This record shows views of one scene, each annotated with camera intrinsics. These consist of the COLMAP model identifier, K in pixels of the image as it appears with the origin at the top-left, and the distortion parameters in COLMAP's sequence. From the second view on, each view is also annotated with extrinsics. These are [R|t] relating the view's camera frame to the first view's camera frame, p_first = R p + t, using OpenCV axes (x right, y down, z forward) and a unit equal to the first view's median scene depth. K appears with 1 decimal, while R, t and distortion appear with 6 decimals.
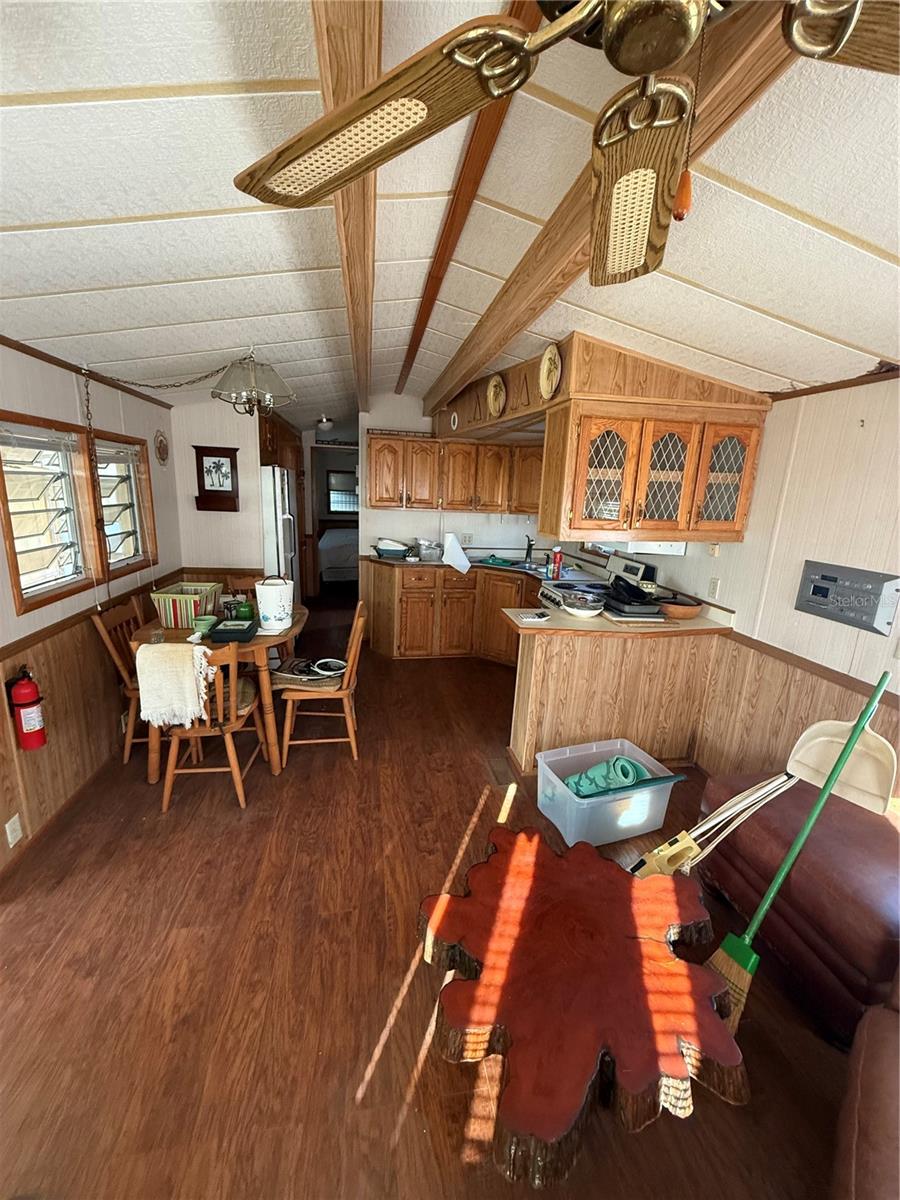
lens RADIAL K [[478.5, 0, 445.0], [0, 478.5, 590.2], [0, 0, 1]] dist [0.001867, 0.000209]
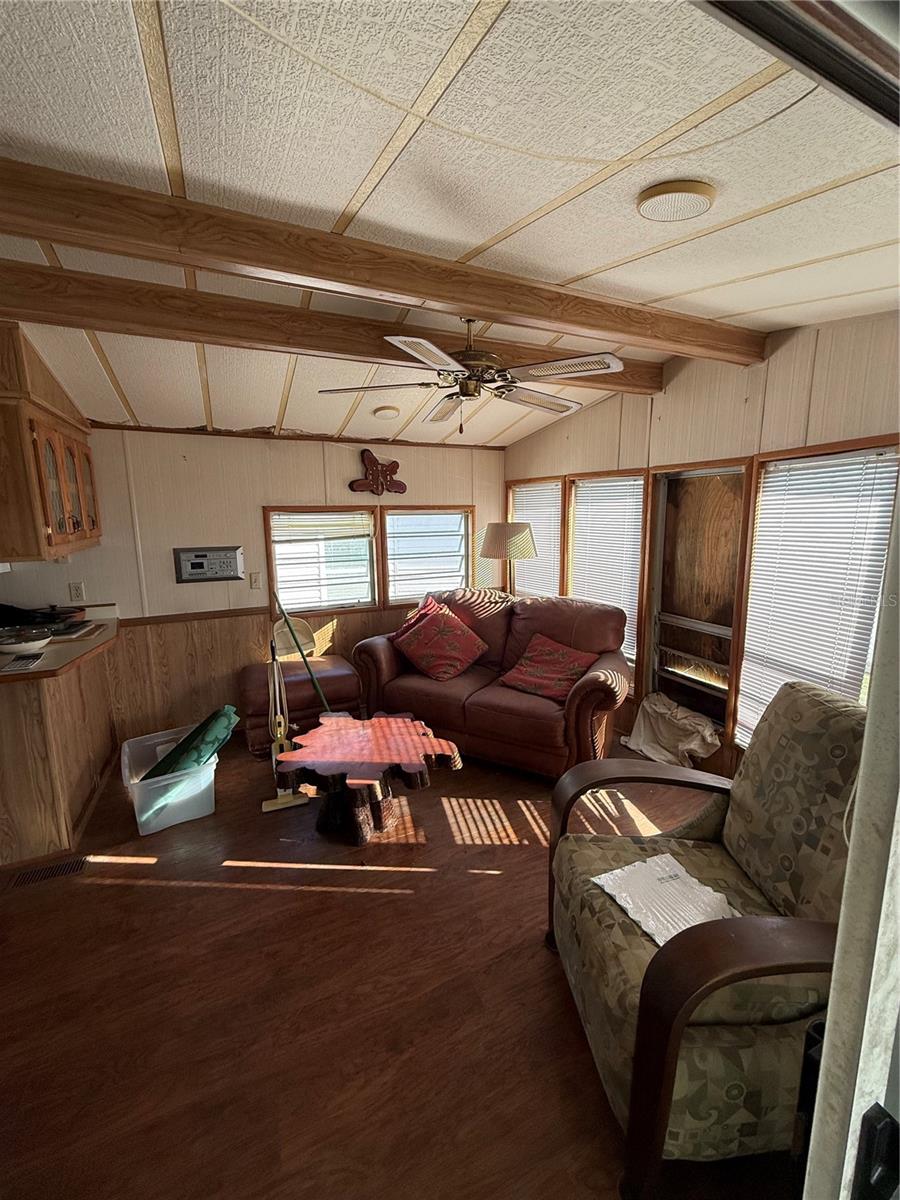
lens RADIAL K [[478.5, 0, 452.8], [0, 478.5, 598.4], [0, 0, 1]] dist [0.001867, 0.000209]
pose [[-0.283073, -0.196799, 0.938690, -0.887696], [0.204499, 0.943830, 0.259546, -0.125713], [-0.937043, 0.265432, -0.226927, 0.588954]]
